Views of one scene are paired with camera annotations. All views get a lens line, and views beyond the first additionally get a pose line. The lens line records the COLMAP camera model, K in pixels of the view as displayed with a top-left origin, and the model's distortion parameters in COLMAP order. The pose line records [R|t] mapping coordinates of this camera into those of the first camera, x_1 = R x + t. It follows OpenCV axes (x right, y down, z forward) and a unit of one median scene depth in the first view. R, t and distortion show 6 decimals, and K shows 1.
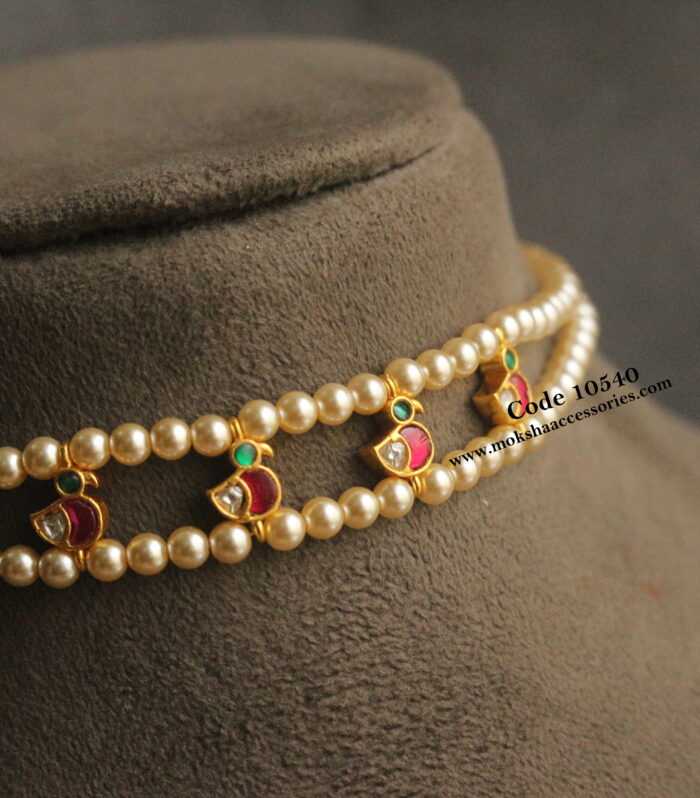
lens RADIAL K [[3200.9, 0, 350.0], [0, 3200.9, 399.0], [0, 0, 1]] dist [-0.084675, 2.700422]
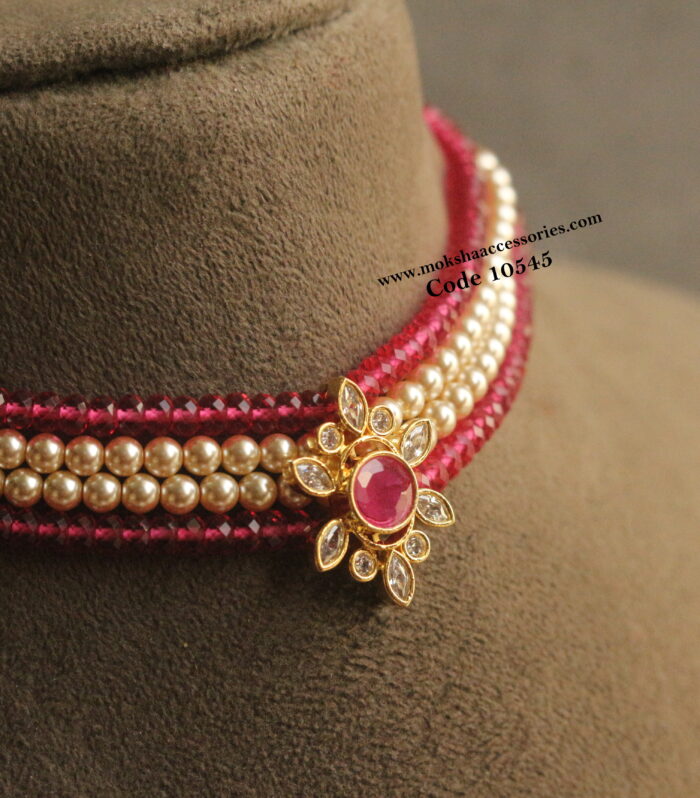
lens RADIAL K [[3200.9, 0, 350.0], [0, 3200.9, 399.0], [0, 0, 1]] dist [-0.084675, 2.700422]
pose [[0.969179, -0.007738, 0.246235, -0.254683], [-0.012239, 0.996760, 0.079497, -0.030291], [-0.246053, -0.080061, 0.965944, -0.027248]]
